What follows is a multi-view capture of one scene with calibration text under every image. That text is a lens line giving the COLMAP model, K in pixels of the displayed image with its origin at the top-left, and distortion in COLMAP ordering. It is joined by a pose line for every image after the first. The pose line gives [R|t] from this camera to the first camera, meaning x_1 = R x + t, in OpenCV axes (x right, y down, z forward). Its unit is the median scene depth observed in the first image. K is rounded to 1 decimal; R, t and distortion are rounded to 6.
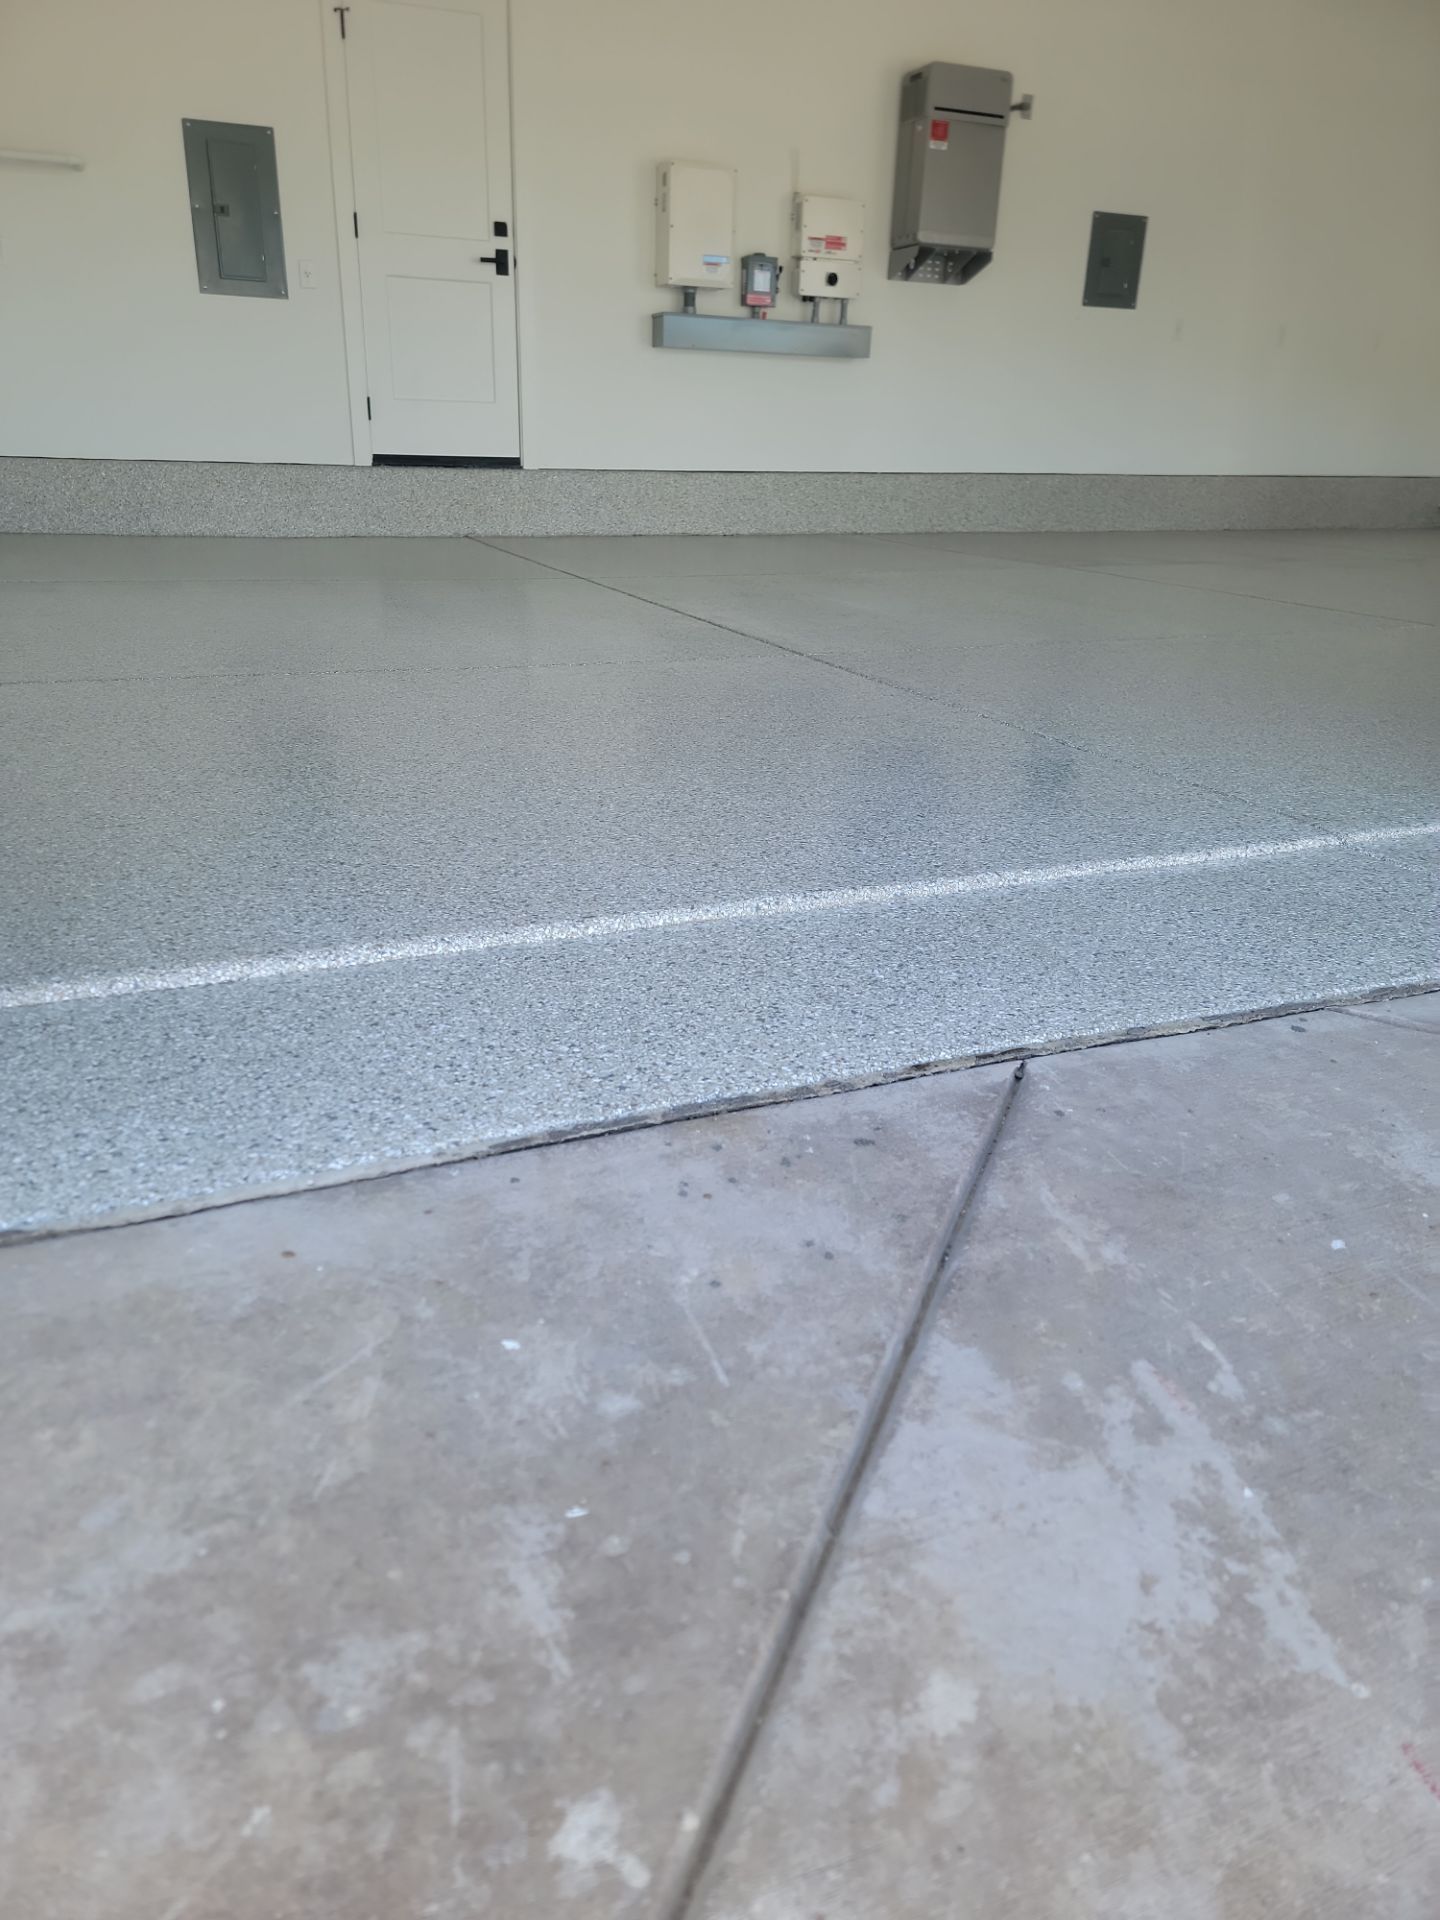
lens RADIAL K [[1326.8, 0, 703.8], [0, 1326.8, 959.9], [0, 0, 1]] dist [0.081581, -0.064547]
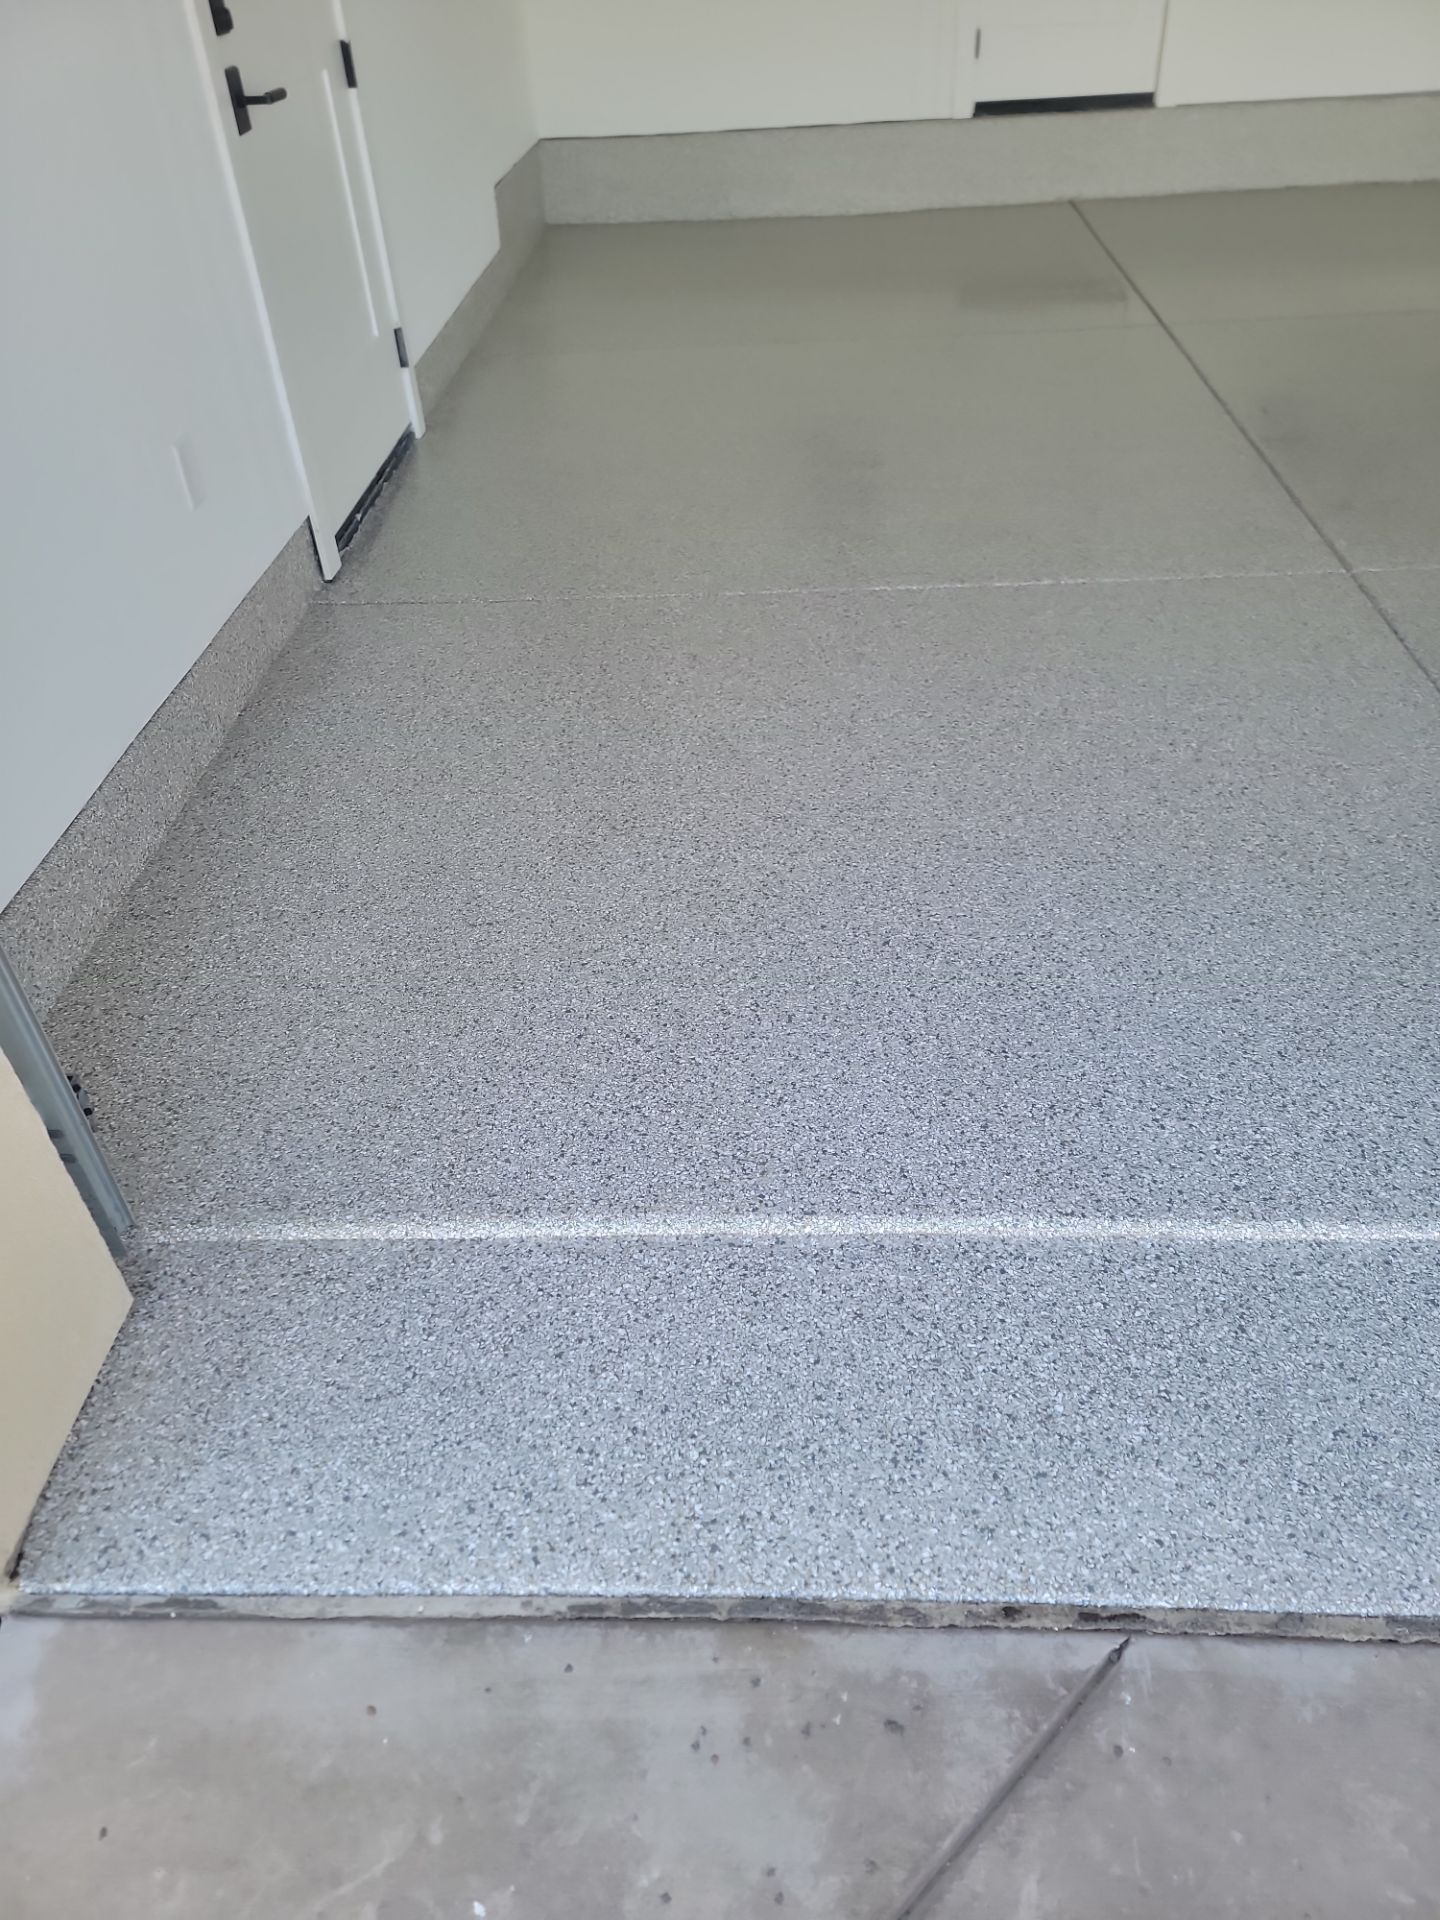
lens RADIAL K [[1326.8, 0, 703.6], [0, 1326.8, 963.1], [0, 0, 1]] dist [0.081581, -0.064547]
pose [[0.900921, 0.217803, -0.375370, 0.189518], [-0.090118, 0.939979, 0.329118, -0.565596], [0.424522, -0.262682, 0.866475, 0.133501]]
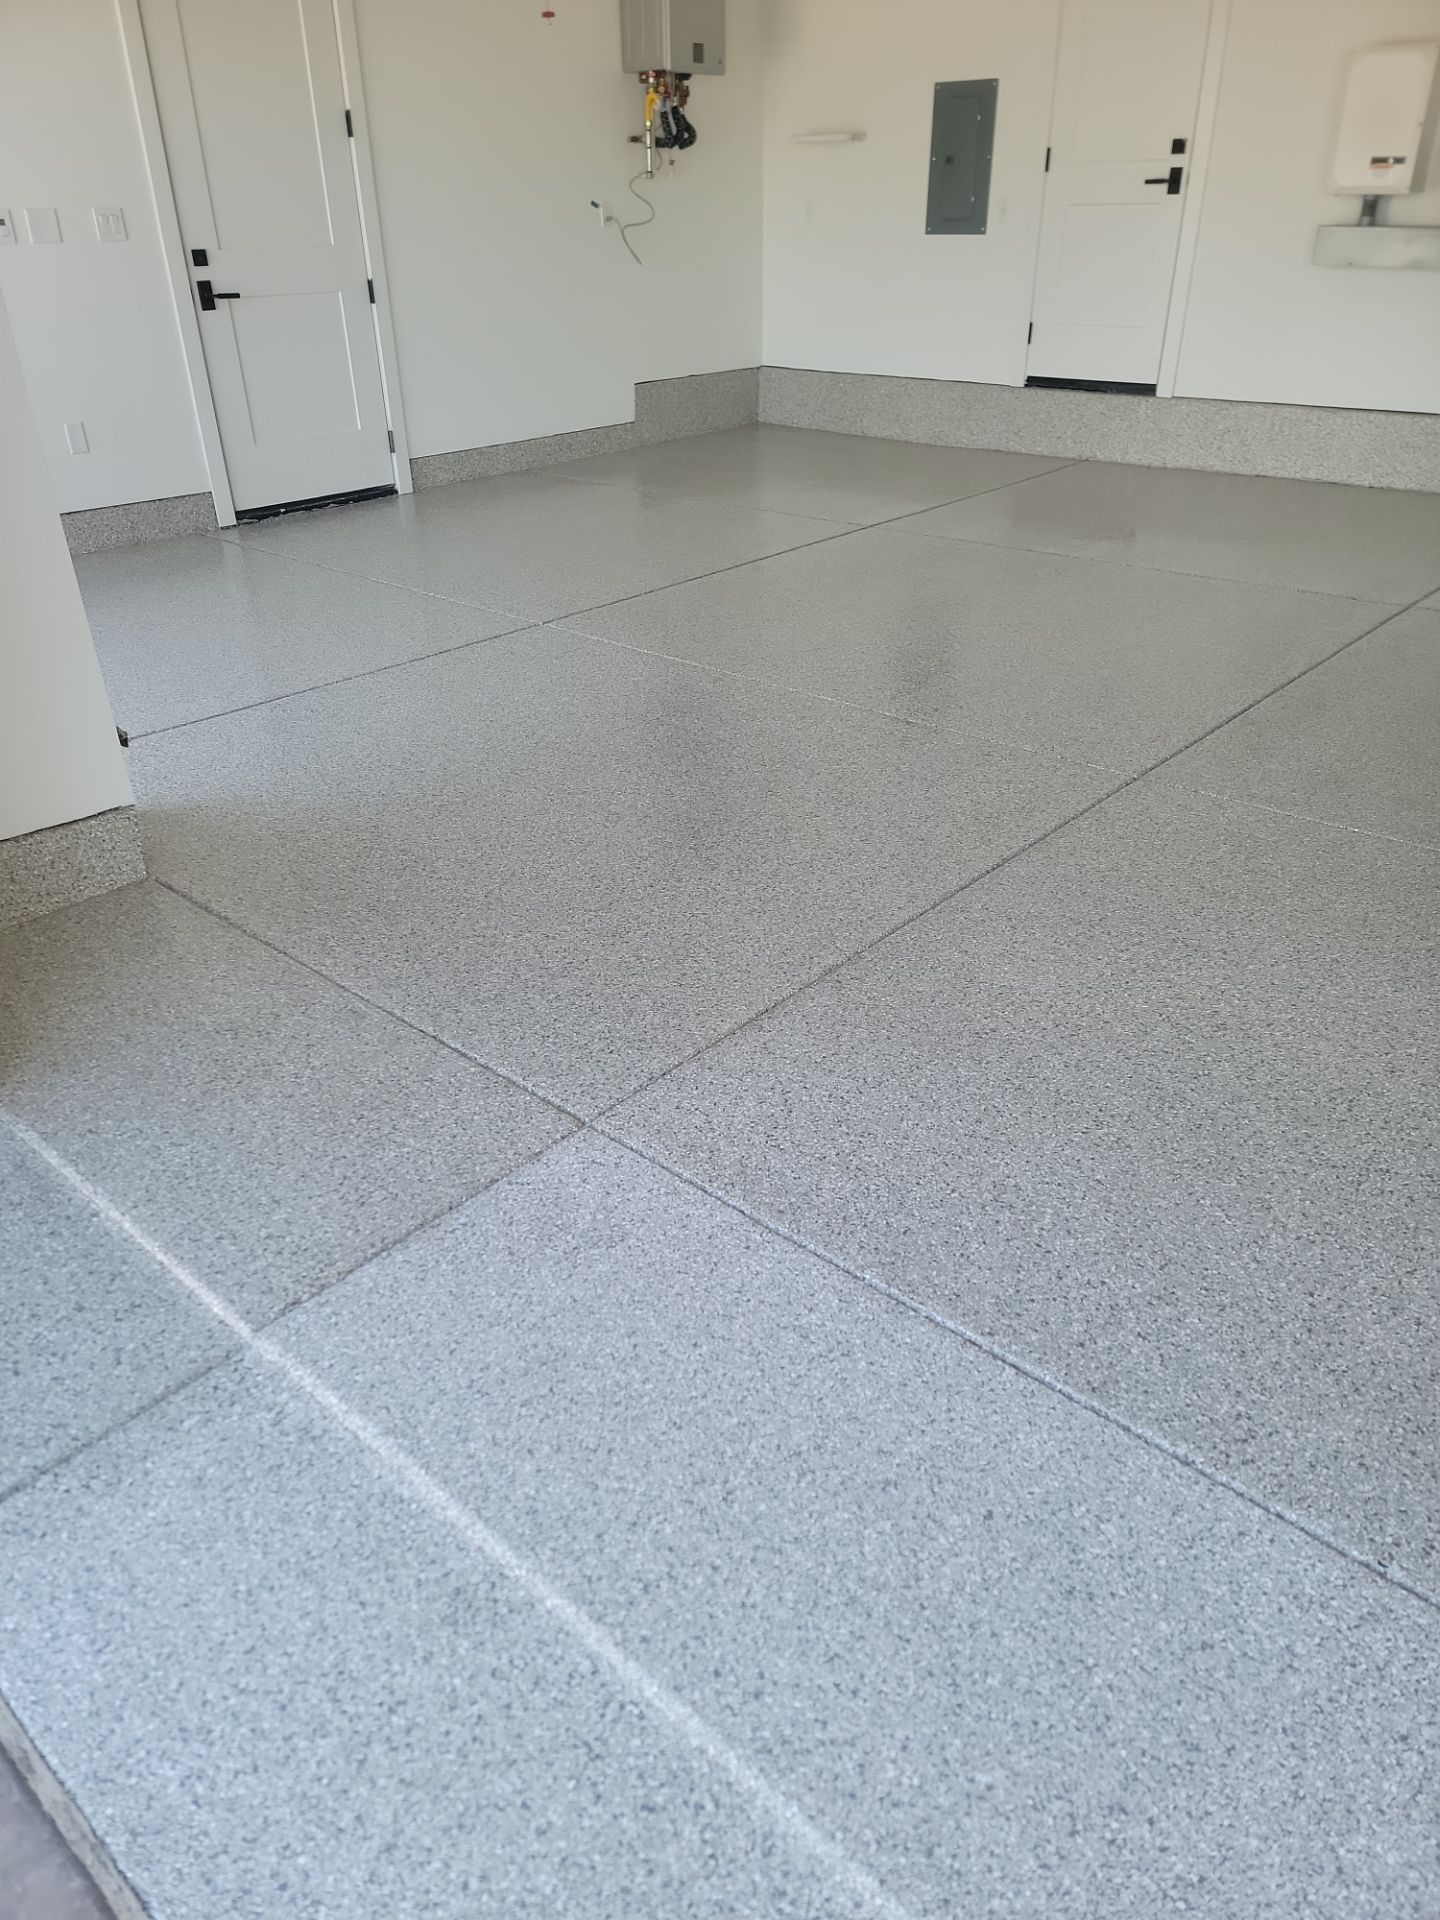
lens RADIAL K [[1326.8, 0, 716.9], [0, 1326.8, 978.4], [0, 0, 1]] dist [0.081581, -0.064547]
pose [[0.434882, 0.430330, -0.791008, 3.201485], [-0.304417, 0.896962, 0.320609, -0.925814], [0.847472, 0.101369, 0.521072, 1.148231]]
